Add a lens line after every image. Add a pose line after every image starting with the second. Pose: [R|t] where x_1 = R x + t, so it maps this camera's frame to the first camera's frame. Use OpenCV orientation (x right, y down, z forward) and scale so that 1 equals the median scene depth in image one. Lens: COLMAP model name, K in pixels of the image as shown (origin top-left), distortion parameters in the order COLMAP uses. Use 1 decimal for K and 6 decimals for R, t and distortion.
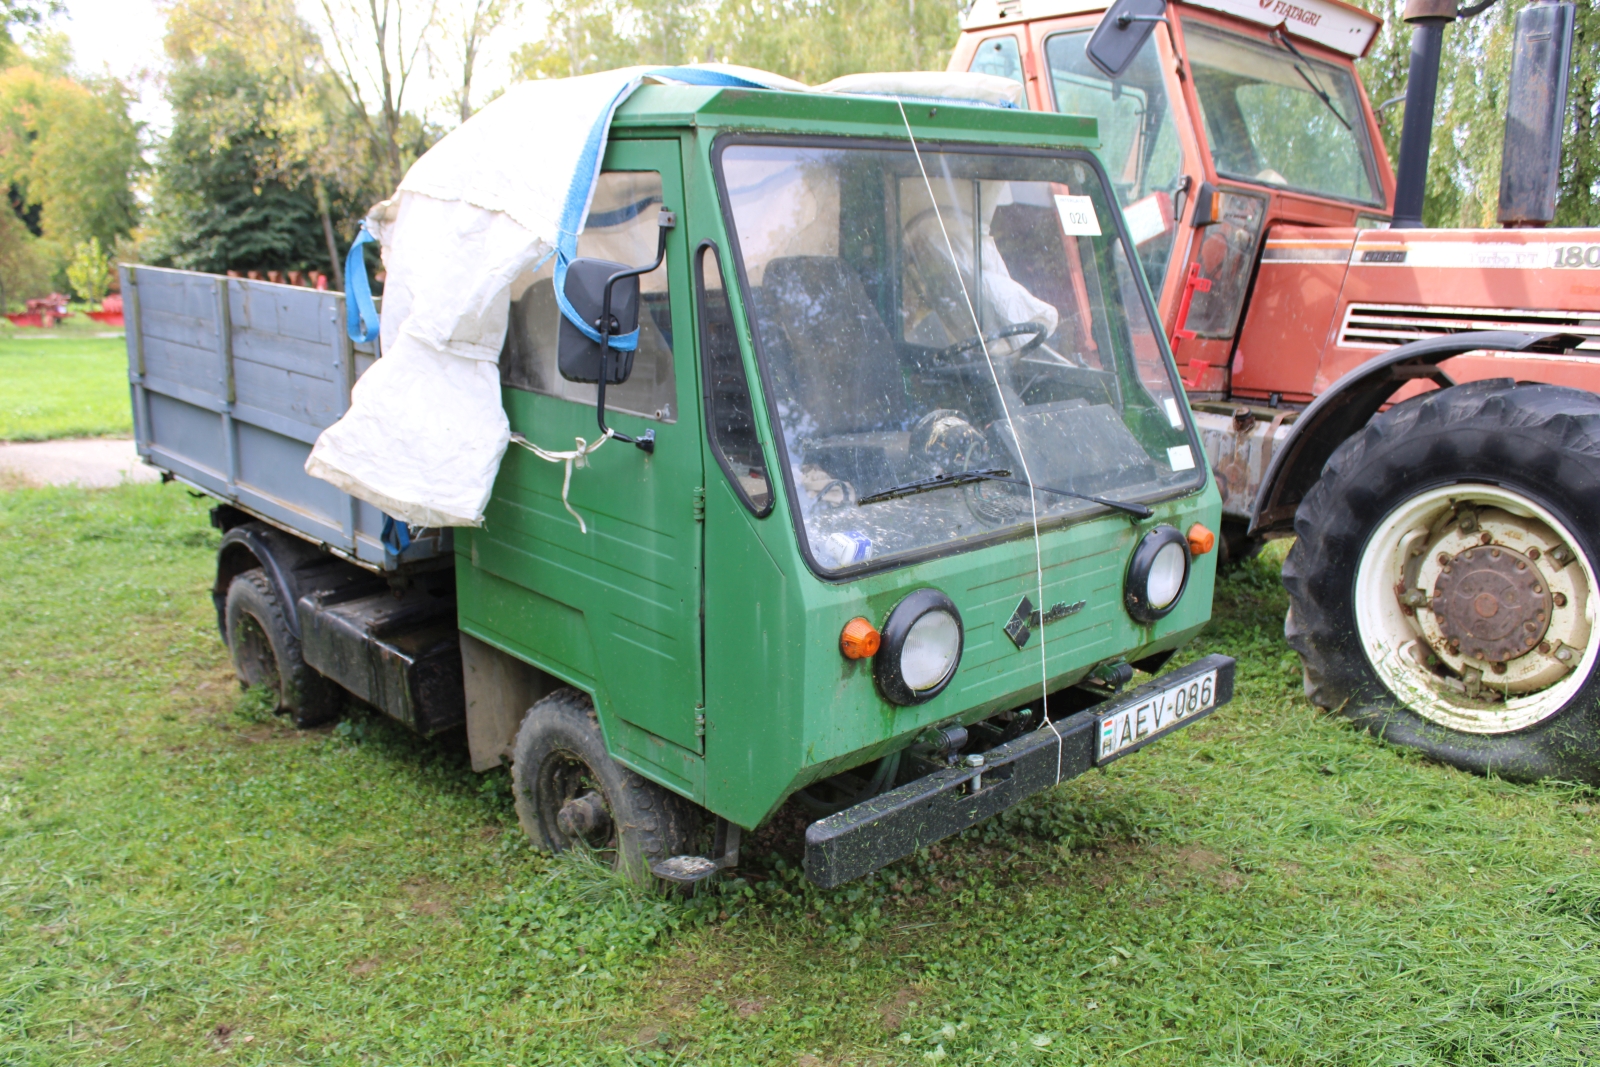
lens RADIAL K [[1355.0, 0, 793.6], [0, 1355.0, 534.9], [0, 0, 1]] dist [-0.154502, 0.145413]
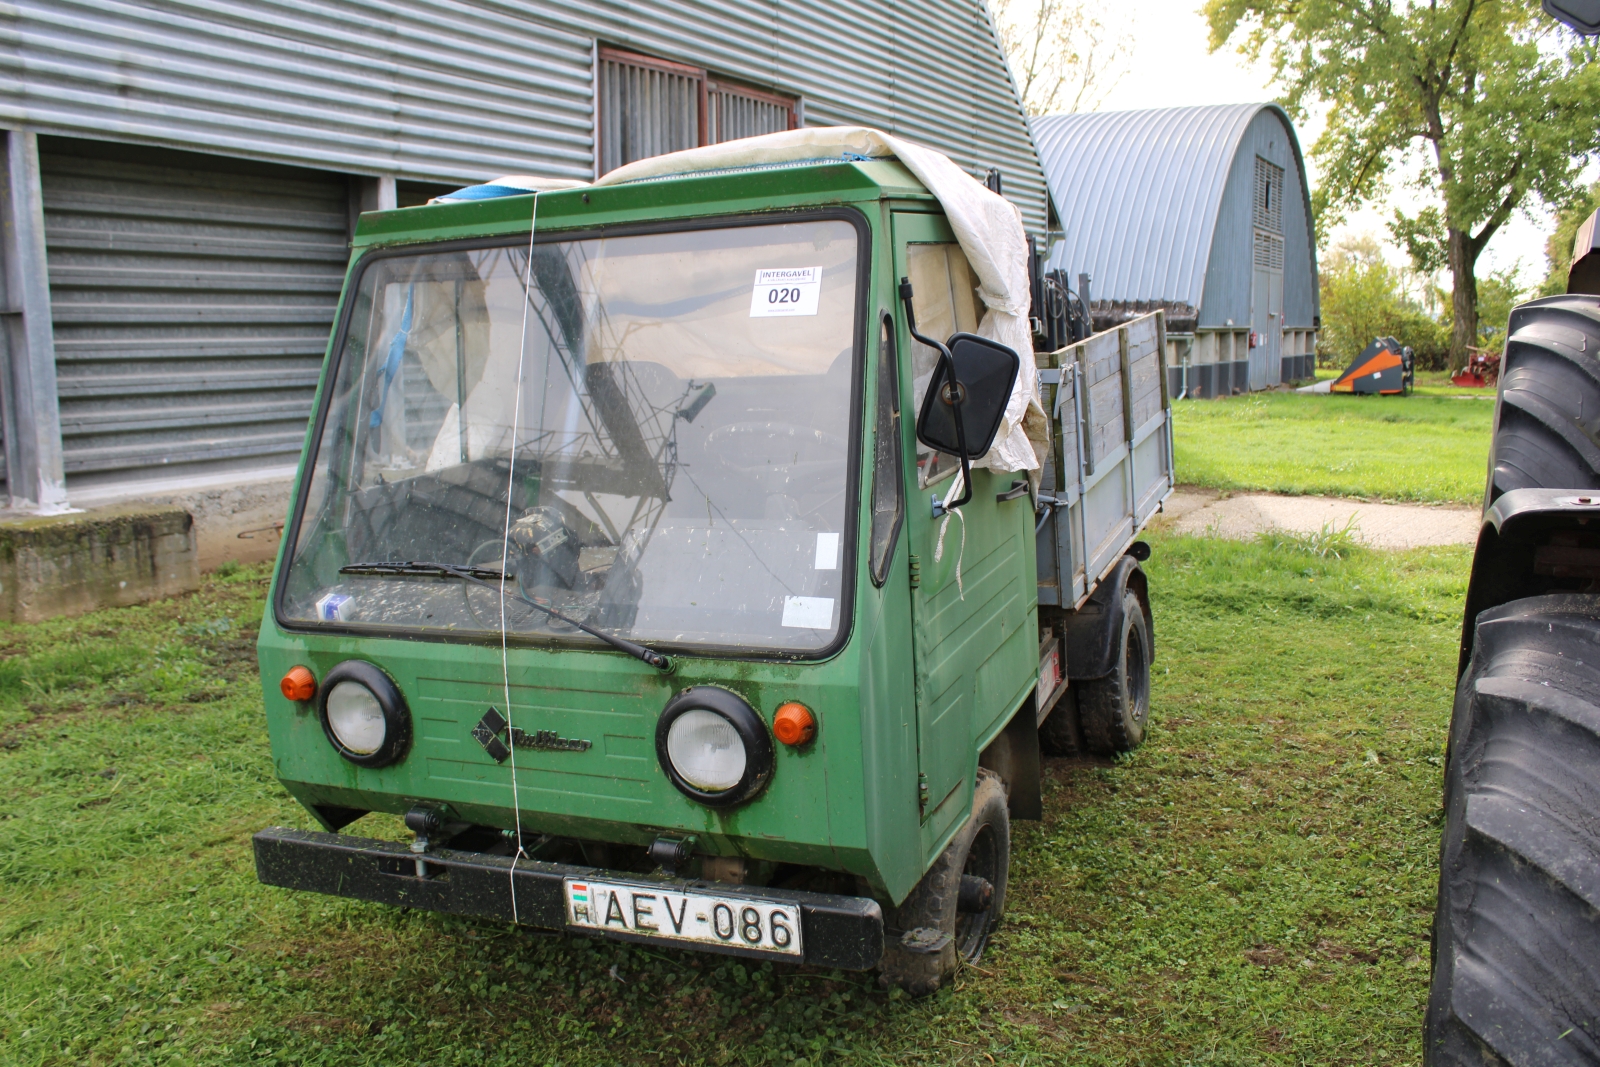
lens RADIAL K [[1355.0, 0, 793.6], [0, 1355.0, 534.9], [0, 0, 1]] dist [-0.154502, 0.145413]
pose [[0.450113, 0.125306, -0.884136, 1.001889], [-0.167110, 0.984434, 0.054446, -0.148074], [0.877196, 0.123241, 0.464046, 0.678018]]
